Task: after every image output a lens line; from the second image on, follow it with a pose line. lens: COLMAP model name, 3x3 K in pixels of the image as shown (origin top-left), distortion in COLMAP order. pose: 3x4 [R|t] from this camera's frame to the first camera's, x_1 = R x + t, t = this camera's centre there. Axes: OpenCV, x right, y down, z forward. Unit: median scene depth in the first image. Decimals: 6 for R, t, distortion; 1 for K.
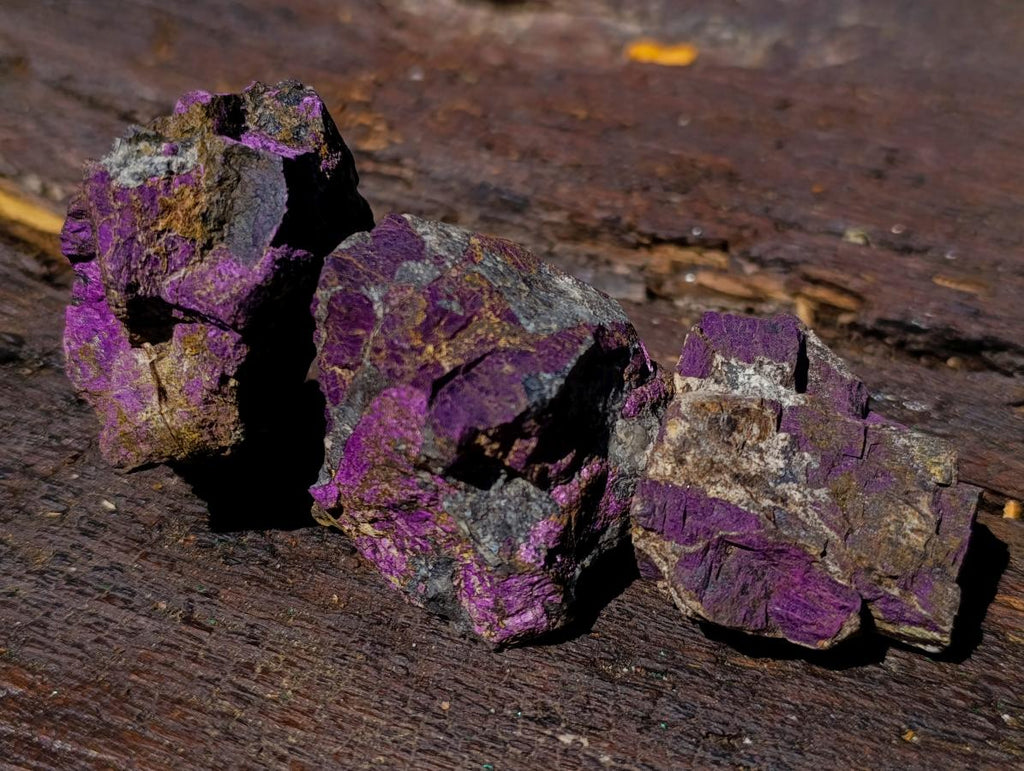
lens RADIAL K [[1426.6, 0, 512.0], [0, 1426.6, 385.5], [0, 0, 1]] dist [0.177772, -0.969404]
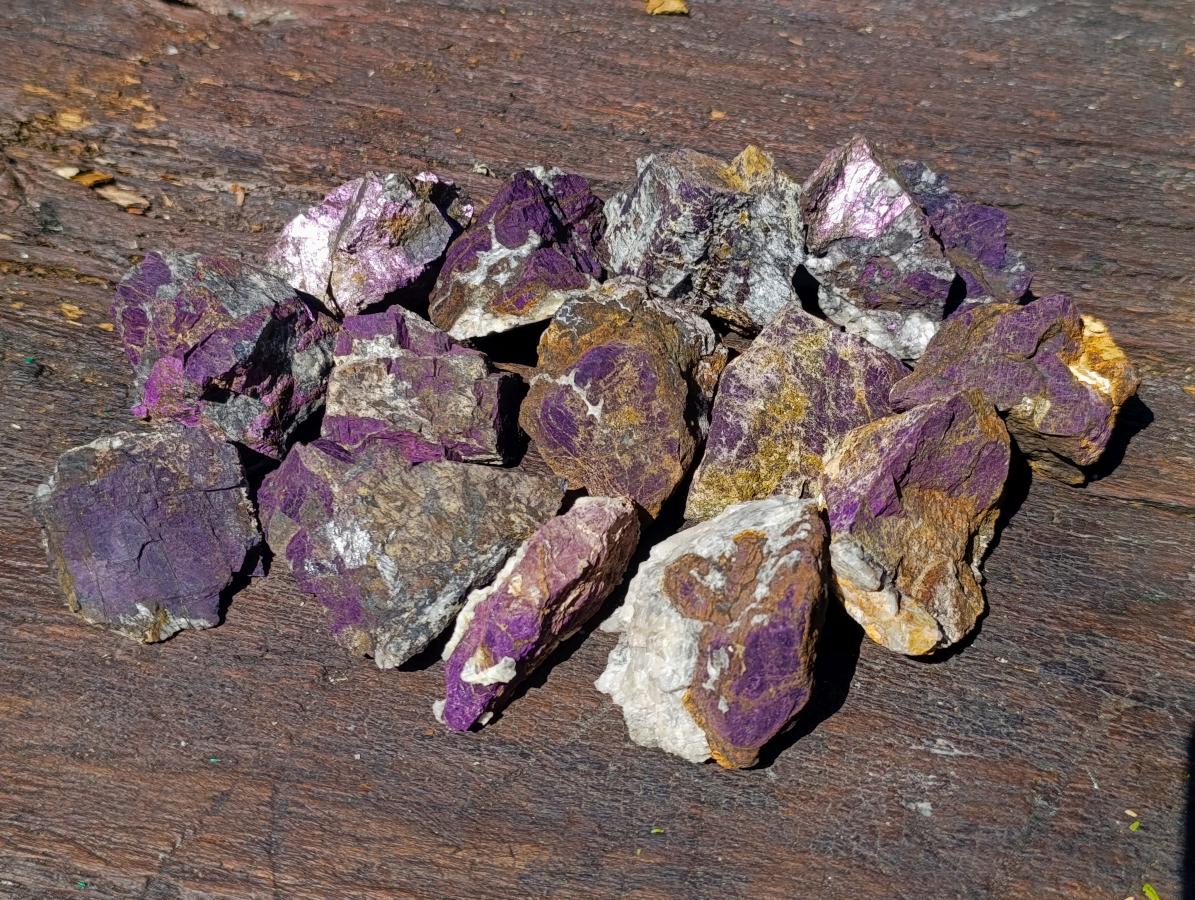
lens RADIAL K [[1664.8, 0, 597.5], [0, 1664.8, 450.0], [0, 0, 1]] dist [0.177772, -0.969404]
pose [[0.988033, -0.129379, 0.083972, 0.268448], [0.107652, 0.968328, 0.225281, -0.305387], [-0.110459, -0.213545, 0.970668, -1.180033]]
